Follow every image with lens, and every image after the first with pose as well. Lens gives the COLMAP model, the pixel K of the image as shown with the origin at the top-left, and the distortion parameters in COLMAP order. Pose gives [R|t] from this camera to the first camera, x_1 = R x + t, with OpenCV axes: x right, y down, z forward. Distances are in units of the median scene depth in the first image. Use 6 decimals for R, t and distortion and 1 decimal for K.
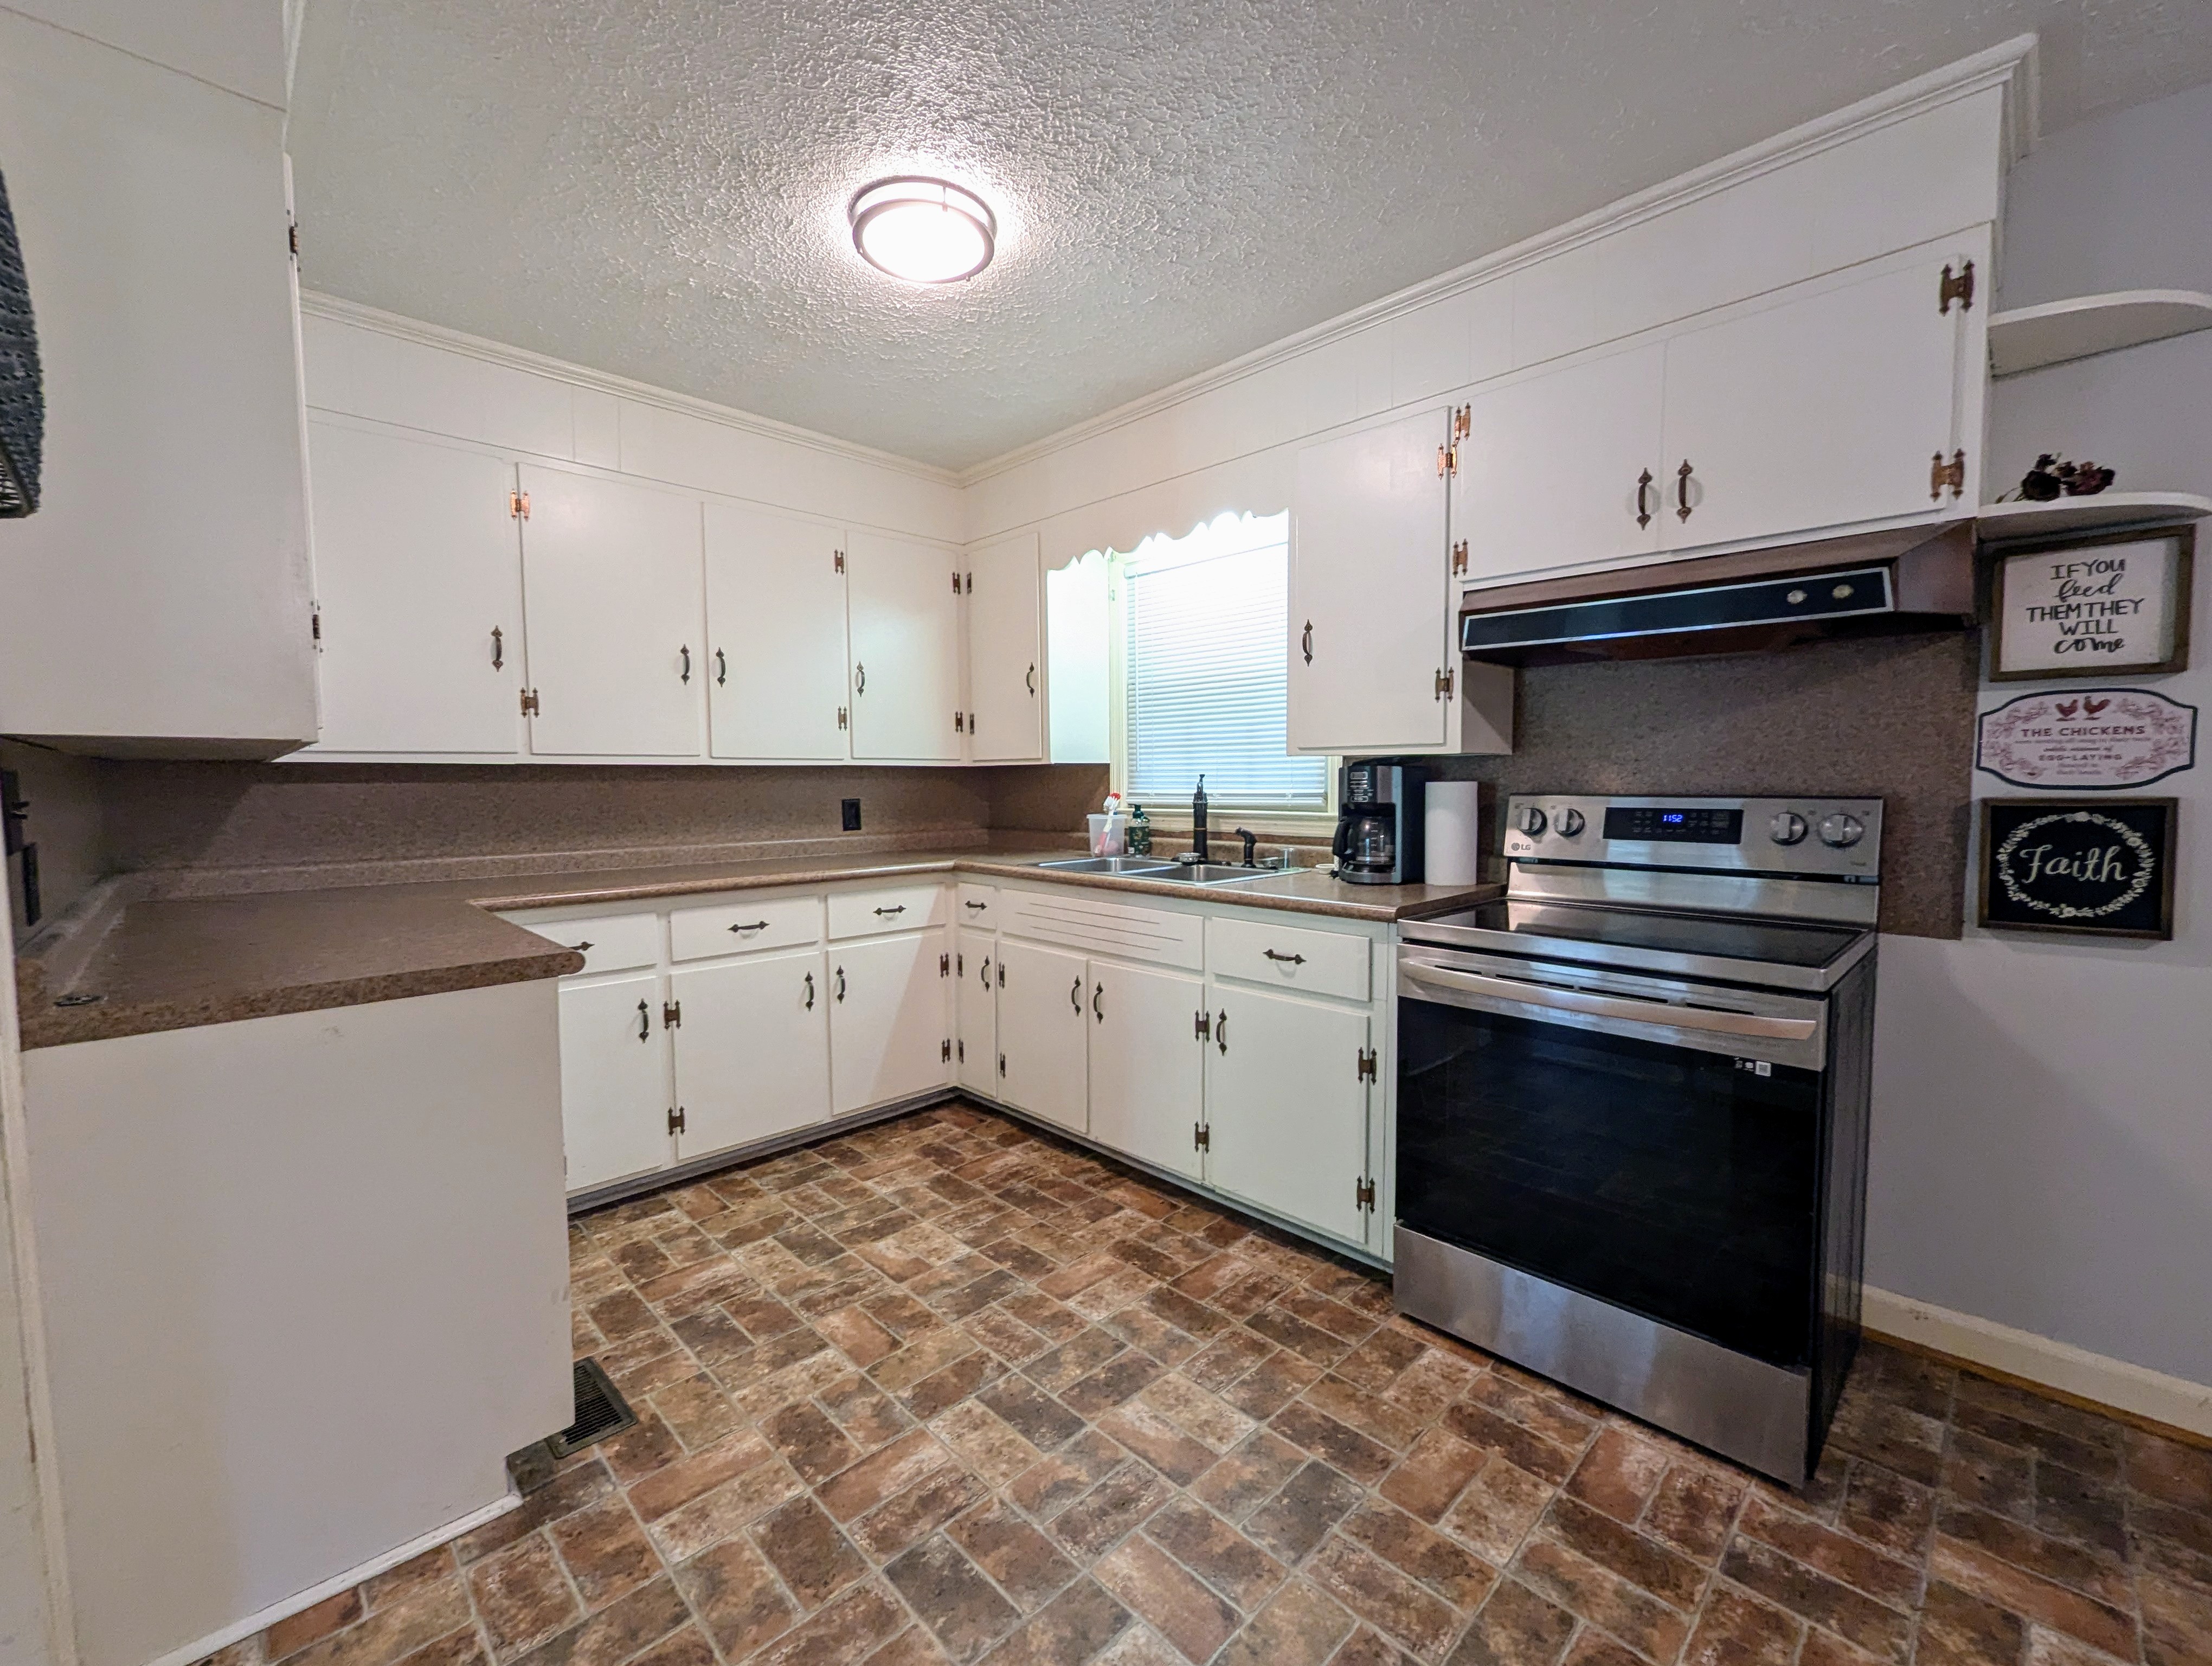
lens RADIAL K [[951.9, 0, 1100.8], [0, 951.9, 832.3], [0, 0, 1]] dist [0.004185, 0.000882]
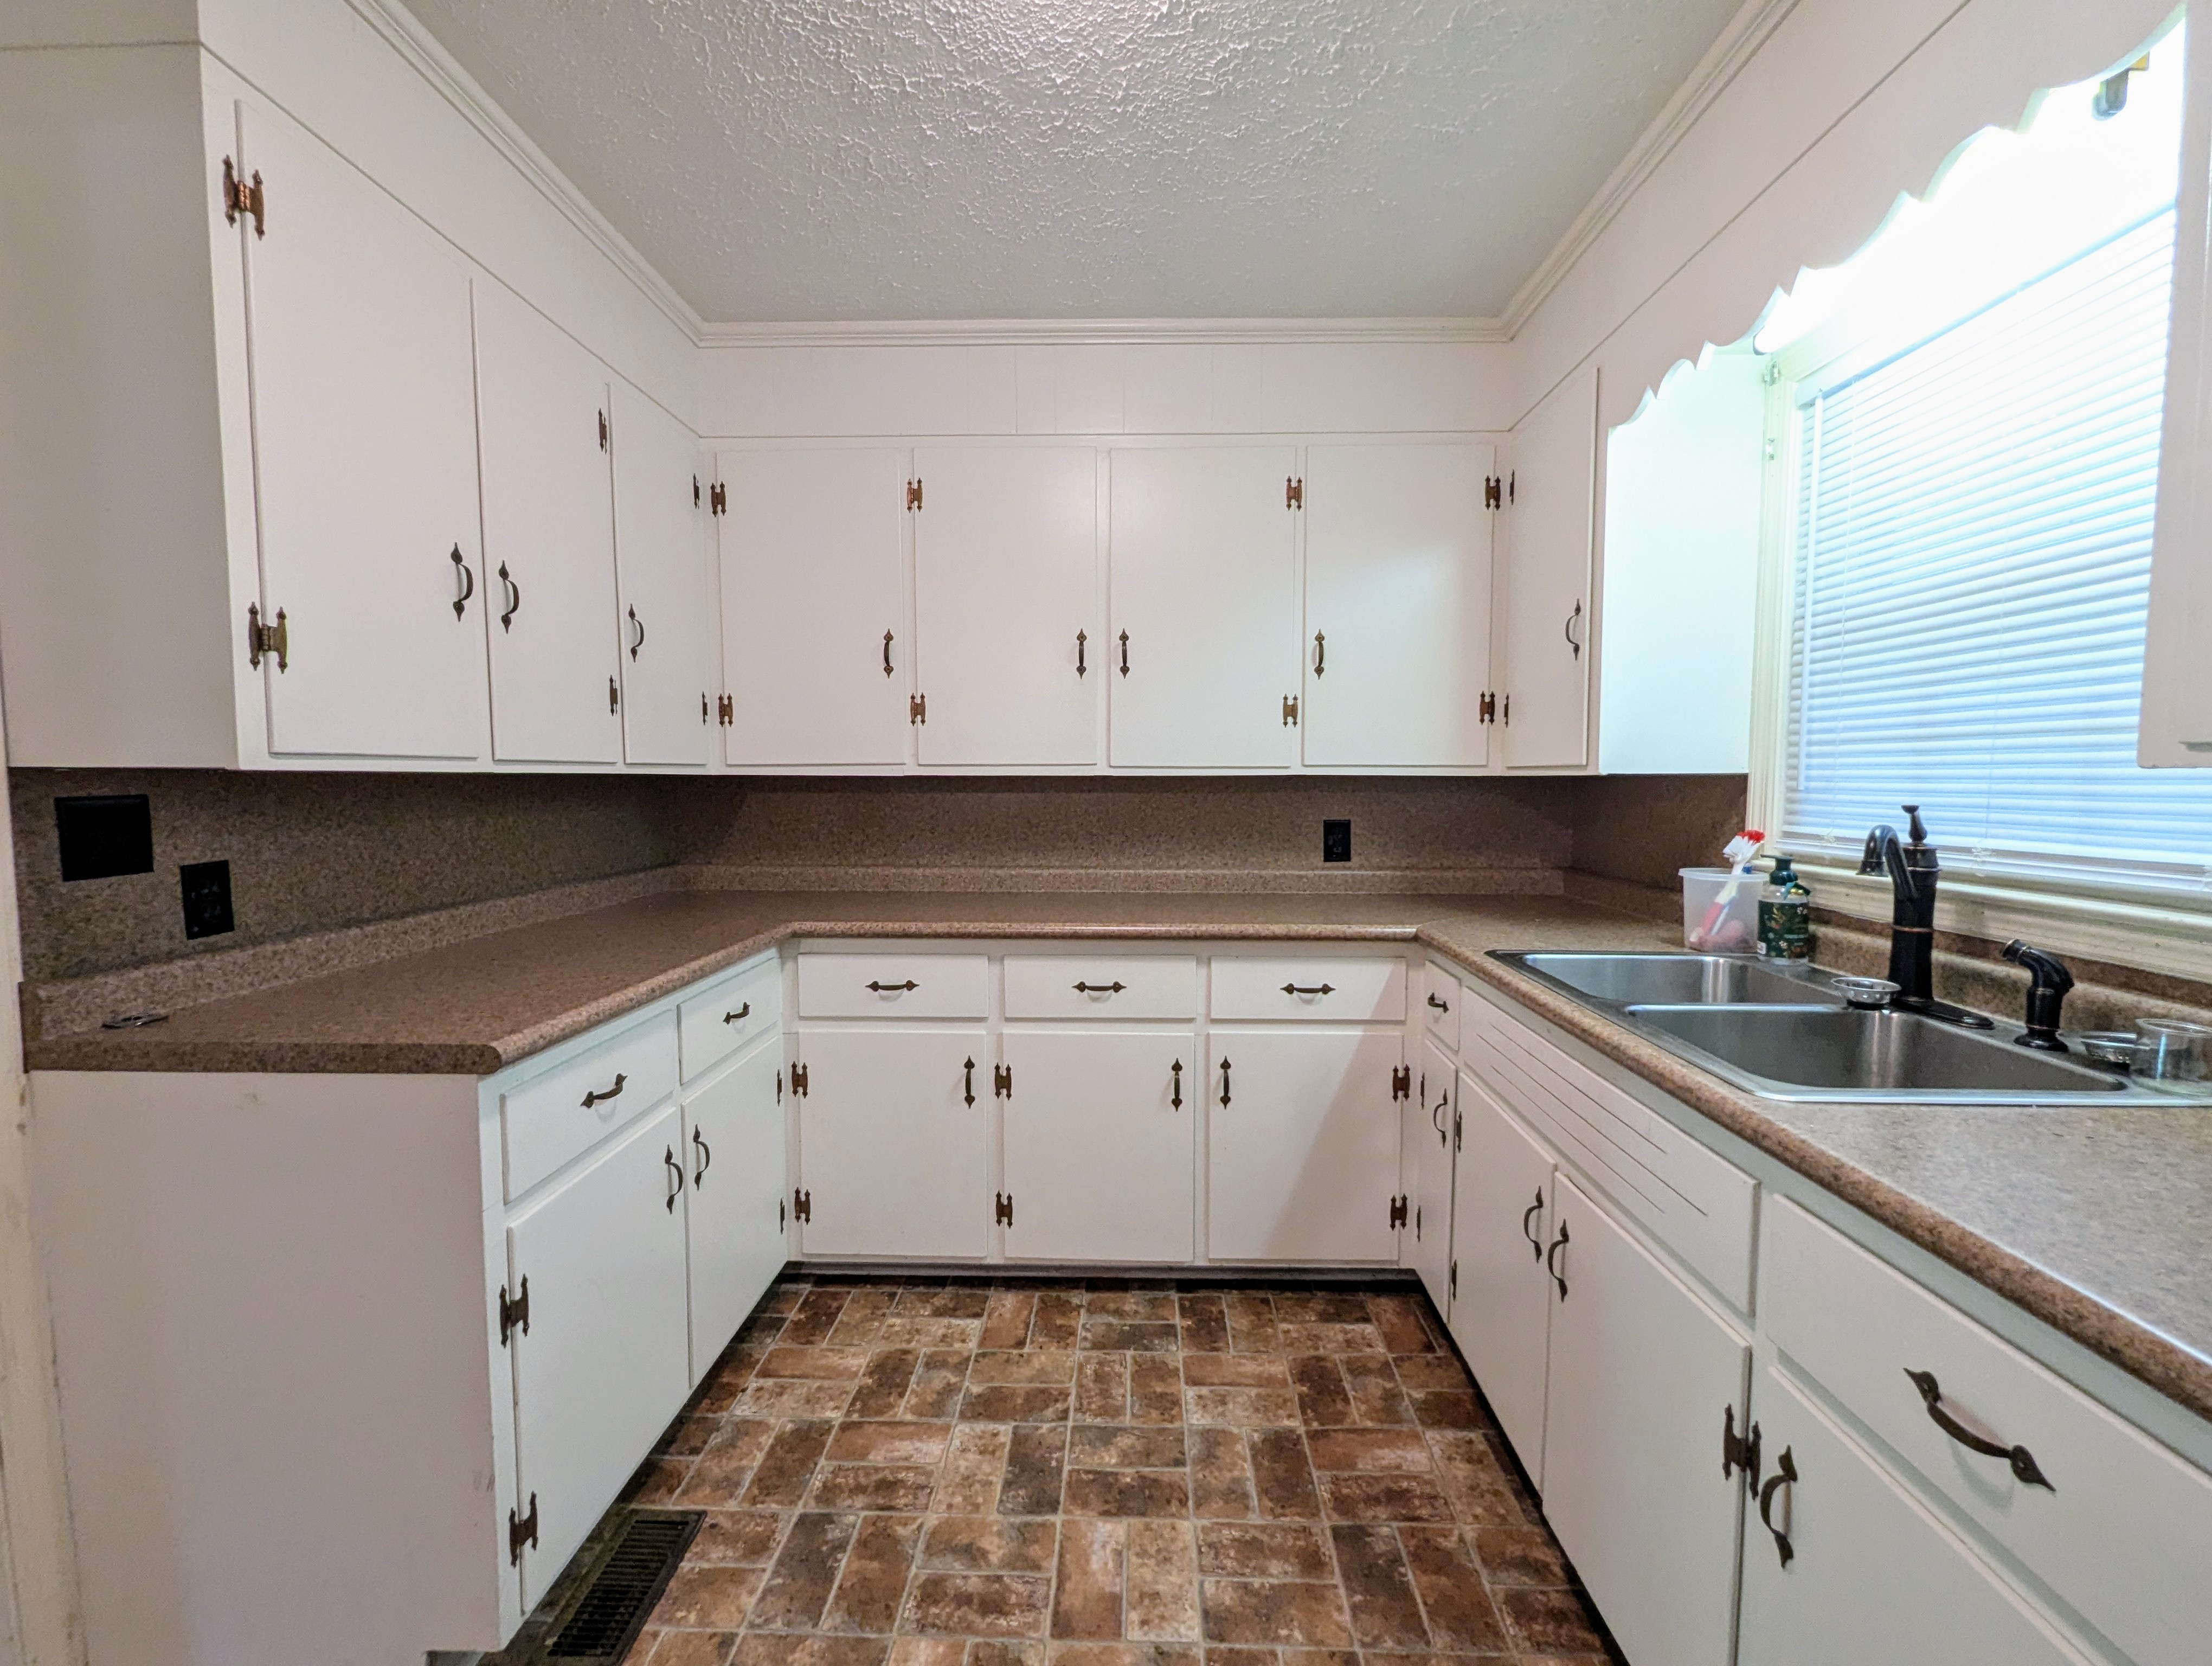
lens RADIAL K [[951.9, 0, 1052.8], [0, 951.9, 838.3], [0, 0, 1]] dist [0.004185, 0.000882]
pose [[0.693429, 0.052197, -0.718632, 0.145621], [-0.045013, 0.998563, 0.029095, -0.040012], [0.719118, 0.012173, 0.694782, 0.413285]]
